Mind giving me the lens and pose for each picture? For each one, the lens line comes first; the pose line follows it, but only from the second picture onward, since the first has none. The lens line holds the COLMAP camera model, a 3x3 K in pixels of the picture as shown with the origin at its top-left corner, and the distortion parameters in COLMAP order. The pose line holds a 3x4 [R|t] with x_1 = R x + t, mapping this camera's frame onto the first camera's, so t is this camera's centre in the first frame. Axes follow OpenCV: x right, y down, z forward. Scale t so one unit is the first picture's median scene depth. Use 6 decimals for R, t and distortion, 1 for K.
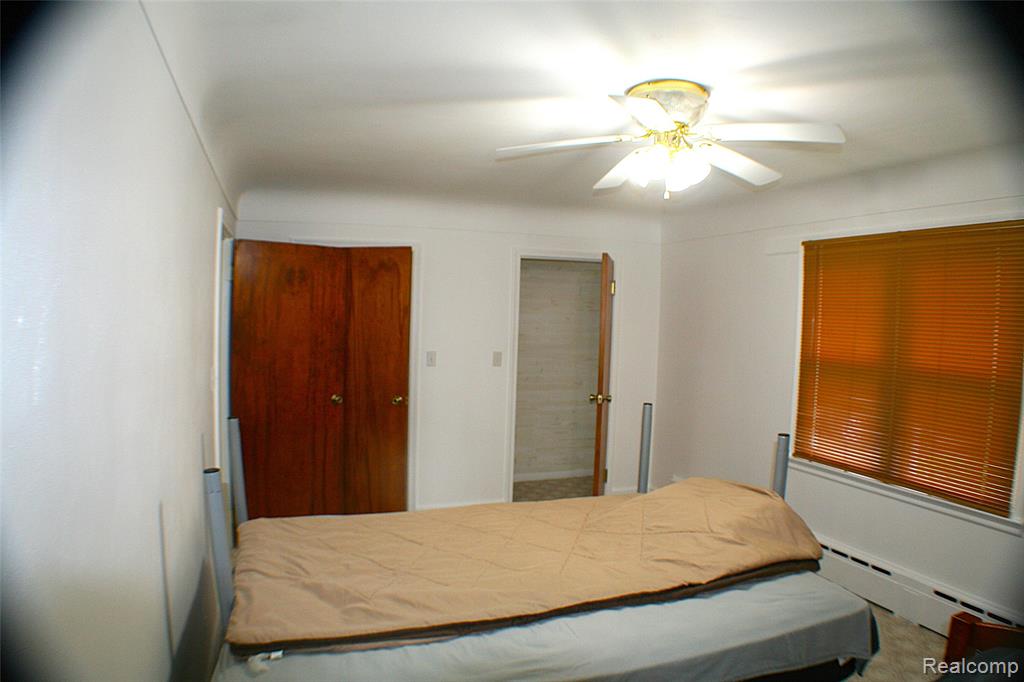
lens RADIAL K [[643.0, 0, 512.0], [0, 643.0, 341.0], [0, 0, 1]] dist [-0.207892, 0.060664]
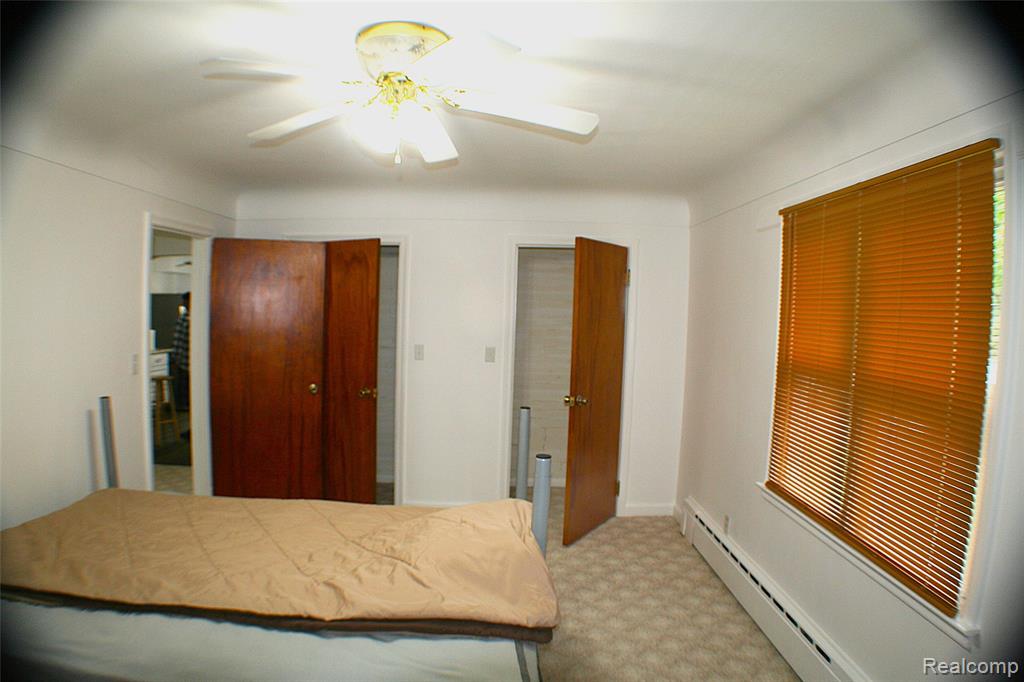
lens RADIAL K [[643.0, 0, 512.0], [0, 643.0, 341.0], [0, 0, 1]] dist [-0.207892, 0.060664]
pose [[0.943189, 0.015374, -0.331902, 0.370838], [-0.014430, 0.999882, 0.005311, 0.003601], [0.331944, -0.000220, 0.943299, 0.137778]]
